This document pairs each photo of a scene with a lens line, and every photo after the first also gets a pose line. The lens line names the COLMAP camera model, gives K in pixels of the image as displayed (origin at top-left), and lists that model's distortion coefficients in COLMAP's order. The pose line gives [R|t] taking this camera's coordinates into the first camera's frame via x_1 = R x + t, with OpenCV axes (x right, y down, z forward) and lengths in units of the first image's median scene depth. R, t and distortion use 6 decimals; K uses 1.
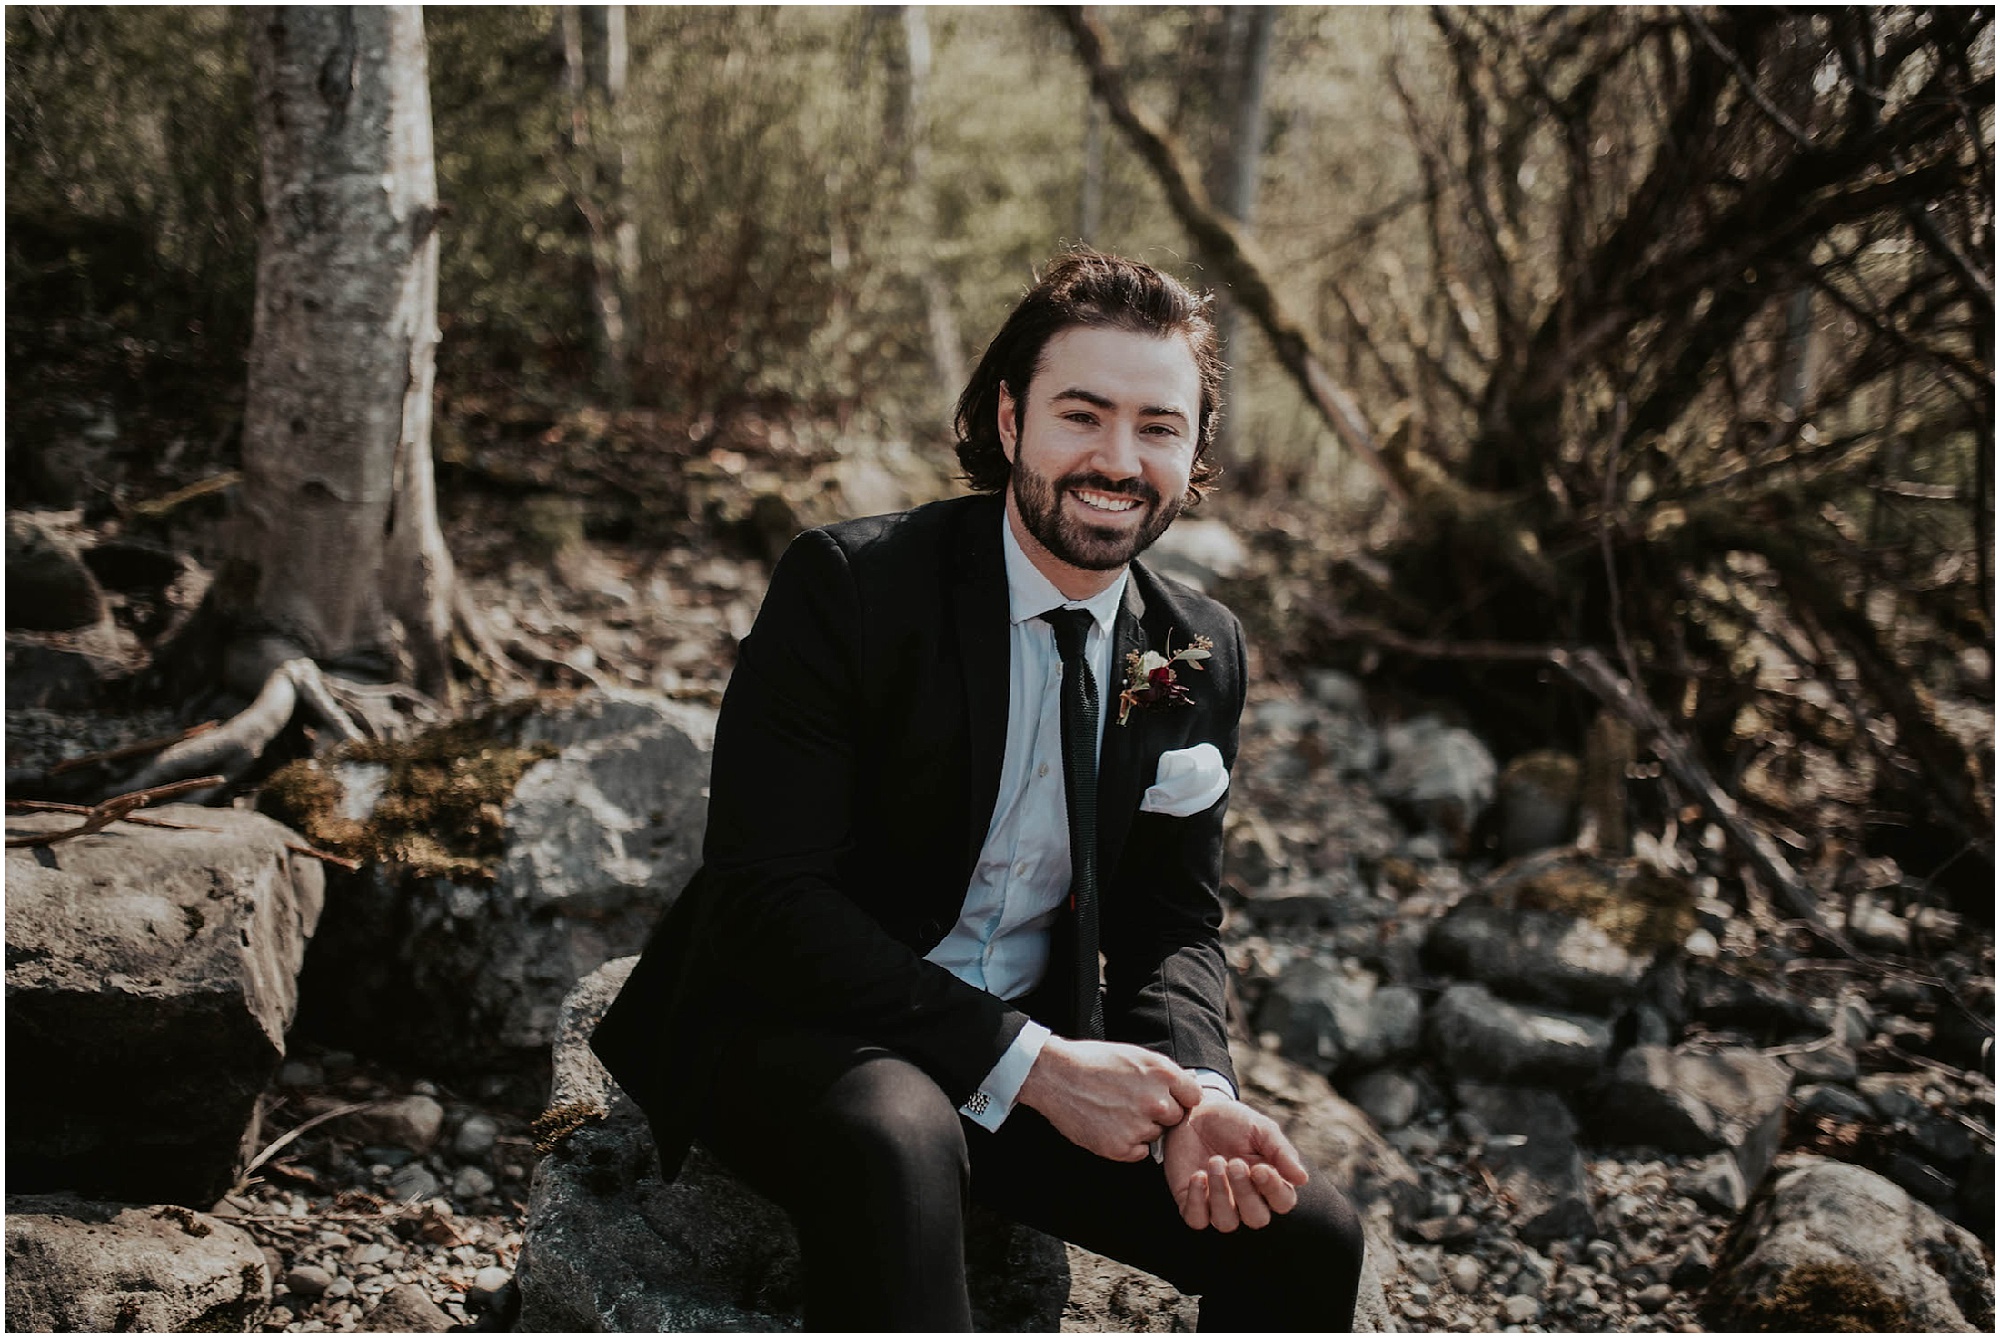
lens RADIAL K [[1916.8, 0, 1000.0], [0, 1916.8, 669.0], [0, 0, 1]] dist [-0.054968, 0.083664]
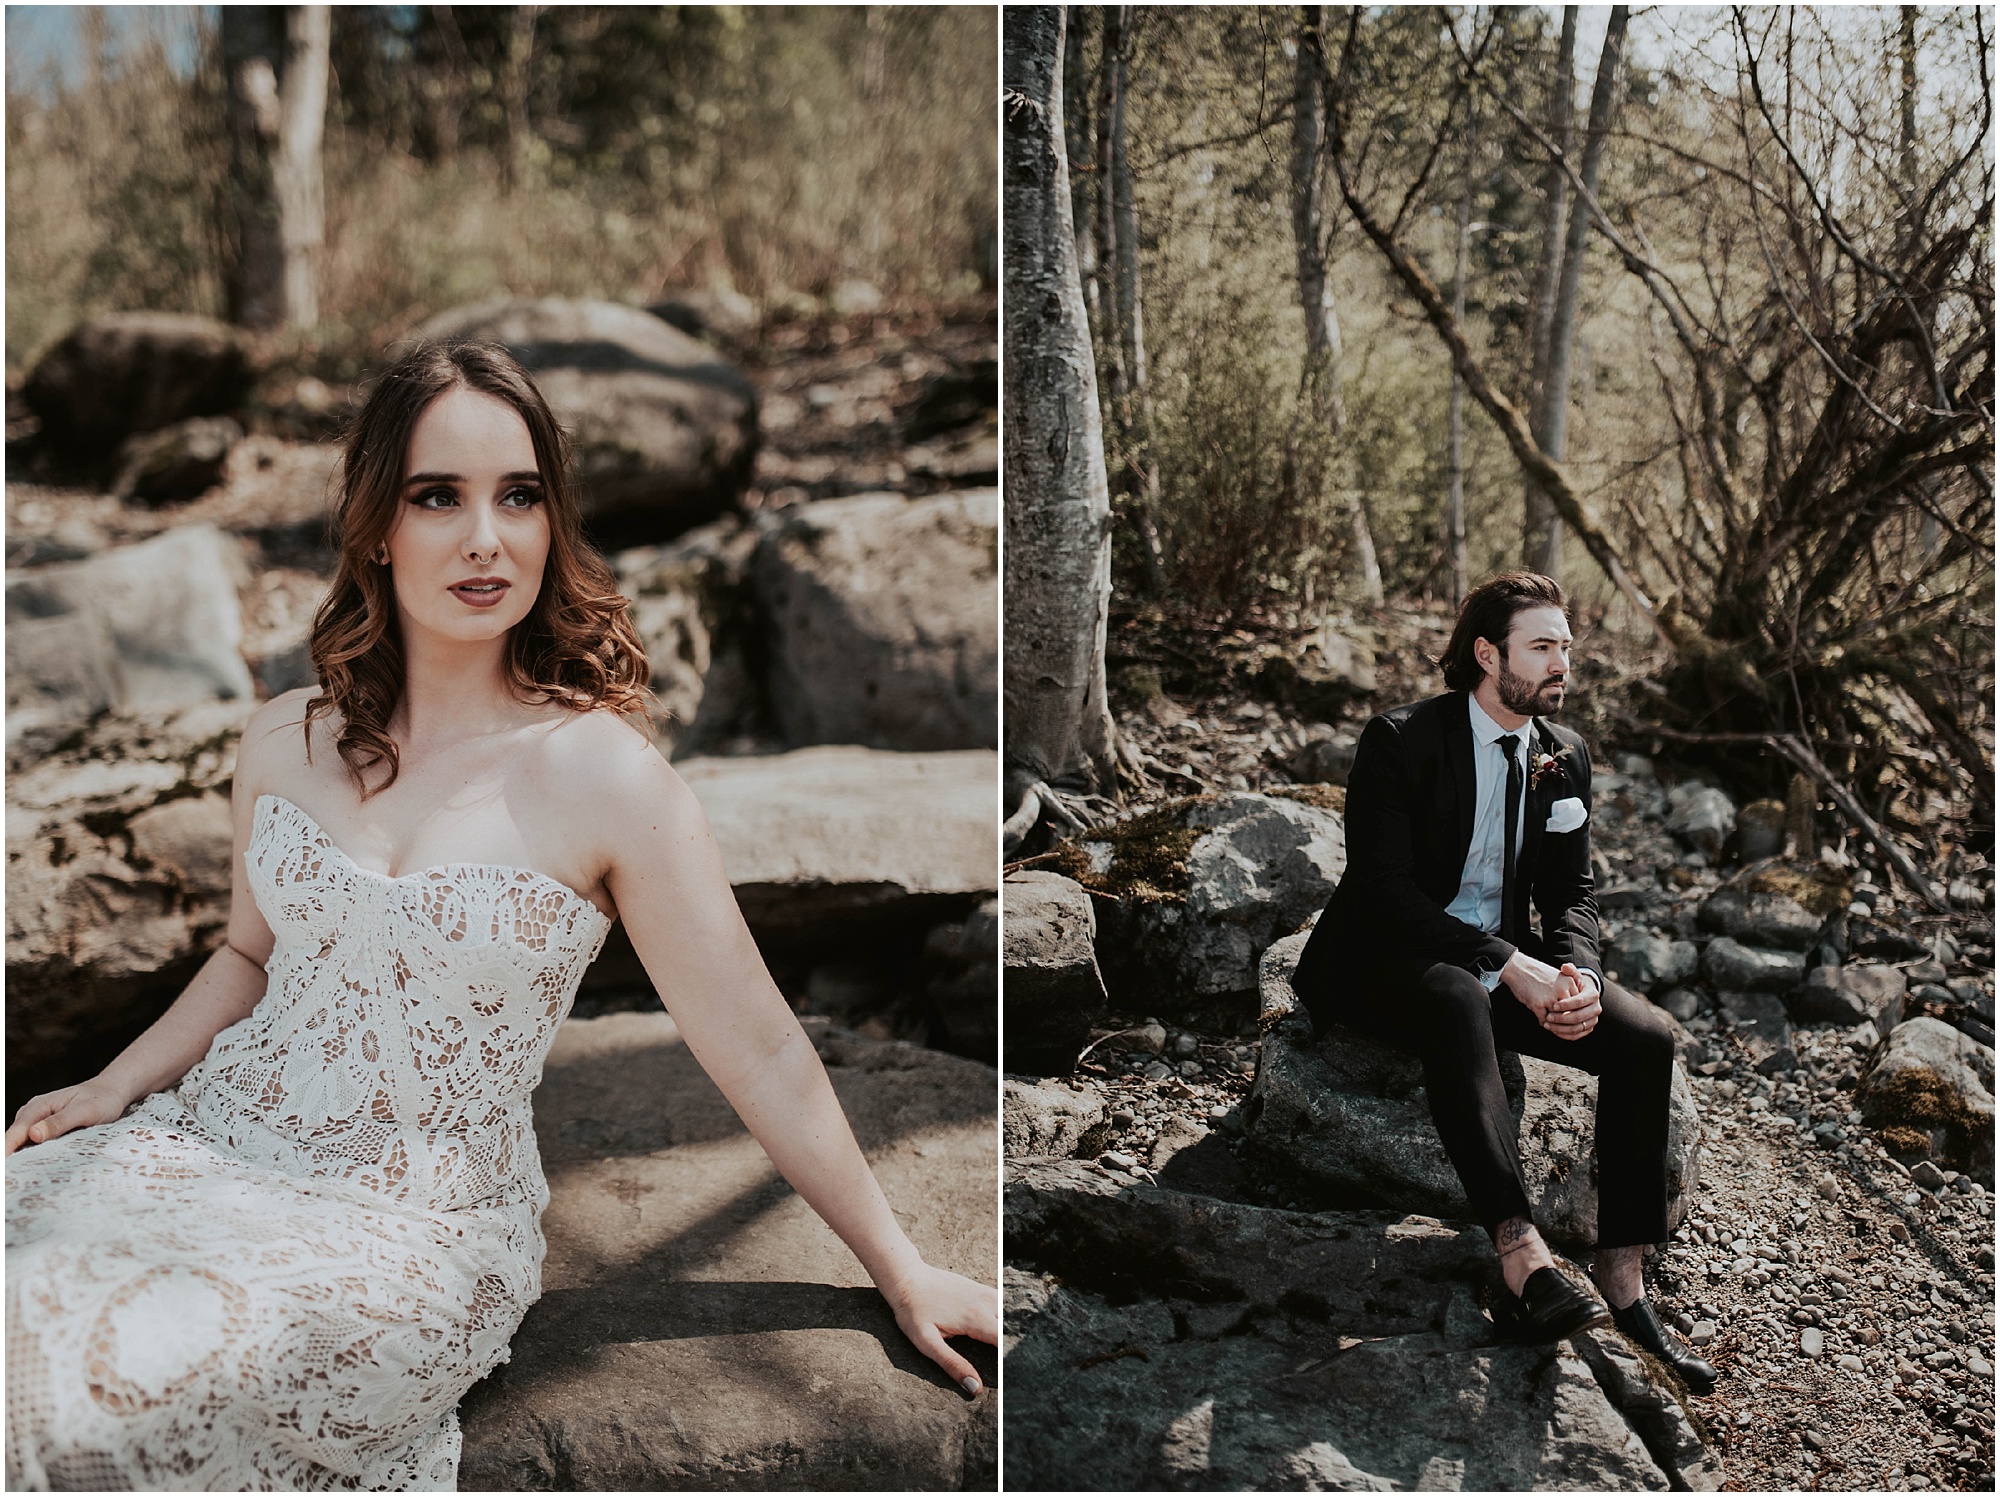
lens RADIAL K [[1432.0, 0, 1507.9], [0, 1432.0, 750.9], [0, 0, 1]] dist [-0.028658, 0.003454]
pose [[0.994738, -0.043530, 0.092739, -0.071832], [0.043017, 0.999046, 0.007518, -0.025124], [-0.092978, -0.003489, 0.995662, -0.315552]]
